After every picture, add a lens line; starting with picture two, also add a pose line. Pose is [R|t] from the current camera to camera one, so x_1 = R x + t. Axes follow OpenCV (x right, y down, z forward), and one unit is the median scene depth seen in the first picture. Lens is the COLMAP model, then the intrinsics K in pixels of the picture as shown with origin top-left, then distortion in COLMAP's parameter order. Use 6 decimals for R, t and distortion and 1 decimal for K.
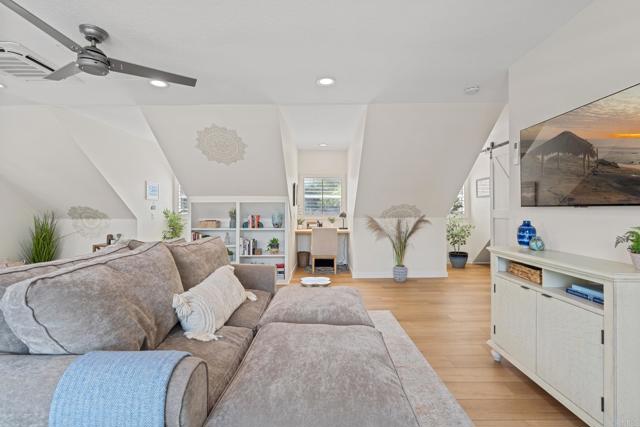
lens RADIAL K [[291.4, 0, 319.5], [0, 291.4, 207.5], [0, 0, 1]] dist [0.000227, -0.000687]
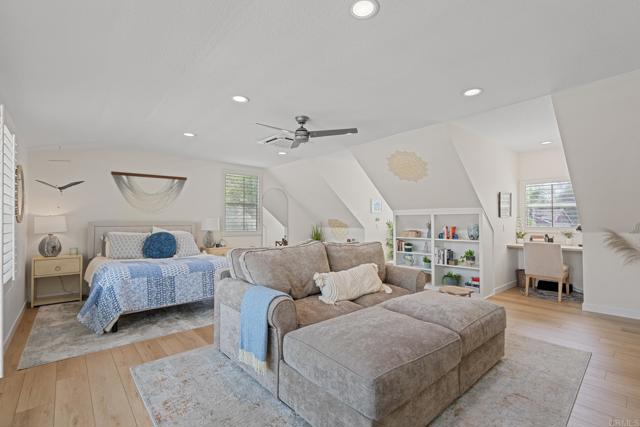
lens RADIAL K [[291.4, 0, 321.9], [0, 291.4, 219.1], [0, 0, 1]] dist [0.000227, -0.000687]
pose [[0.664705, -0.005809, -0.747084, 0.252605], [0.006455, 0.999977, -0.002032, -0.000900], [0.747078, -0.003472, 0.664727, -0.027145]]
